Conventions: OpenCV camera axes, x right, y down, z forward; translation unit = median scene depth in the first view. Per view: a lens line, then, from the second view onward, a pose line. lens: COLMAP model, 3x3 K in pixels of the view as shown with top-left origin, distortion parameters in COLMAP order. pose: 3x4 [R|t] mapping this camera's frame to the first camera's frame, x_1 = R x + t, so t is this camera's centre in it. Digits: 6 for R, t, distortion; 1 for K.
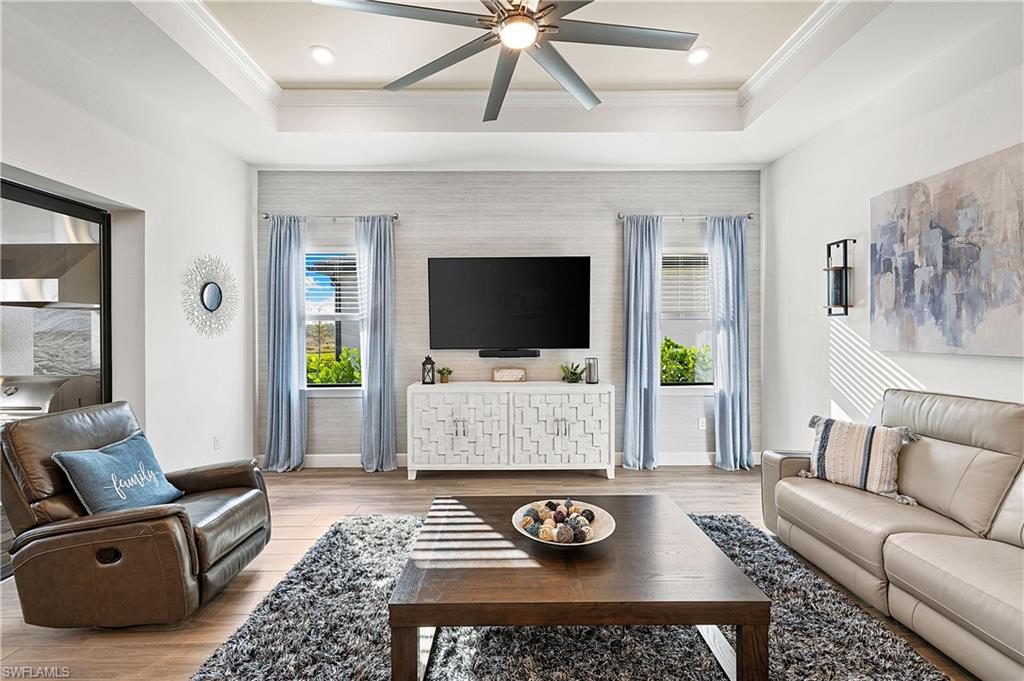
lens RADIAL K [[438.7, 0, 512.6], [0, 438.7, 333.2], [0, 0, 1]] dist [0.010666, 0.000065]
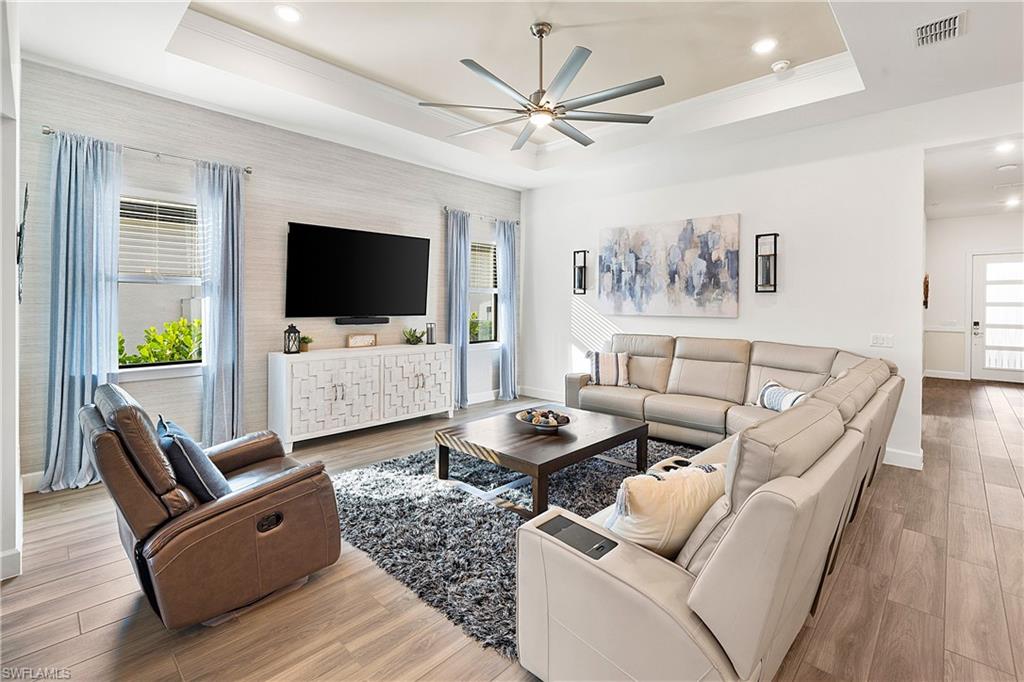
lens RADIAL K [[461.4, 0, 506.8], [0, 461.4, 308.1], [0, 0, 1]] dist [0.001611, 0.000347]
pose [[0.703994, 0.003404, 0.710198, -0.740409], [-0.011896, 0.999905, 0.007000, 0.004240], [-0.710107, -0.013376, 0.703967, -0.058138]]
